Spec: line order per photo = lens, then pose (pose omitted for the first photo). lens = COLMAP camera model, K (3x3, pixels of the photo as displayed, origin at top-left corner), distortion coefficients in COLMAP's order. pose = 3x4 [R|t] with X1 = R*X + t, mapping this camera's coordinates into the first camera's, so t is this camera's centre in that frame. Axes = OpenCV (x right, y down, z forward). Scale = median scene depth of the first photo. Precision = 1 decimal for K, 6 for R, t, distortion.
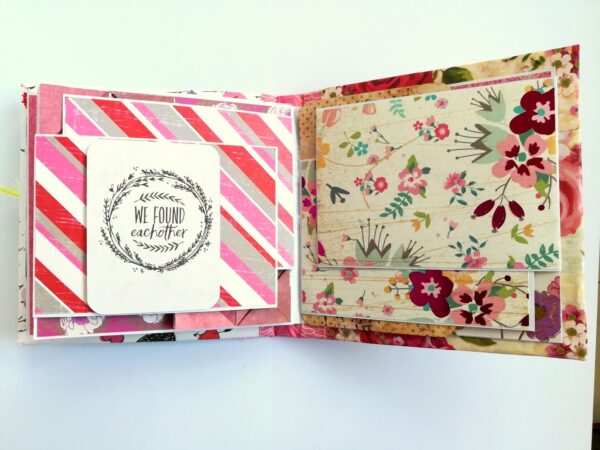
lens RADIAL K [[475.7, 0, 313.4], [0, 475.7, 221.2], [0, 0, 1]] dist [-0.044305, 0.033620]
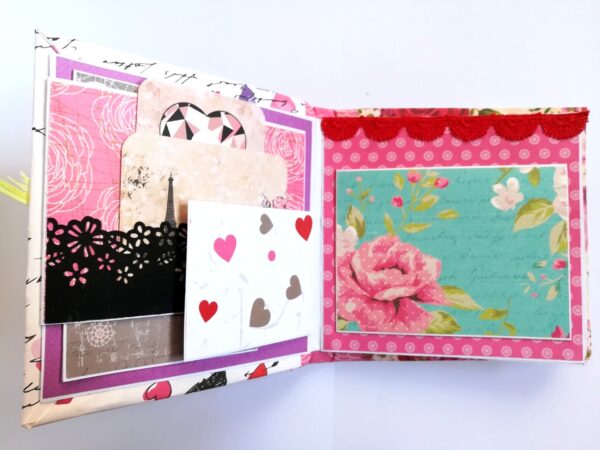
lens RADIAL K [[450.3, 0, 297.3], [0, 450.3, 227.6], [0, 0, 1]] dist [0.014213, 0.019333]
pose [[0.874849, 0.028962, 0.483529, -0.593507], [-0.023508, 0.999573, -0.017337, -0.010991], [-0.483825, 0.003800, 0.875156, 0.260598]]
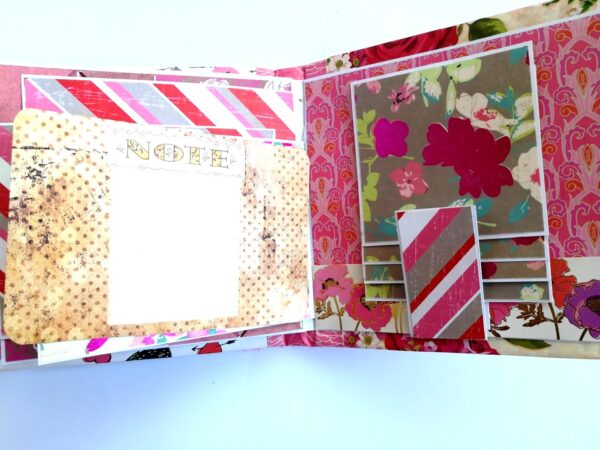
lens RADIAL K [[475.7, 0, 314.3], [0, 475.7, 224.2], [0, 0, 1]] dist [-0.044305, 0.033620]
pose [[0.998710, -0.048446, -0.015231, -0.005447], [0.048632, 0.998744, 0.012031, 0.013013], [0.014629, -0.012756, 0.999812, 0.147189]]
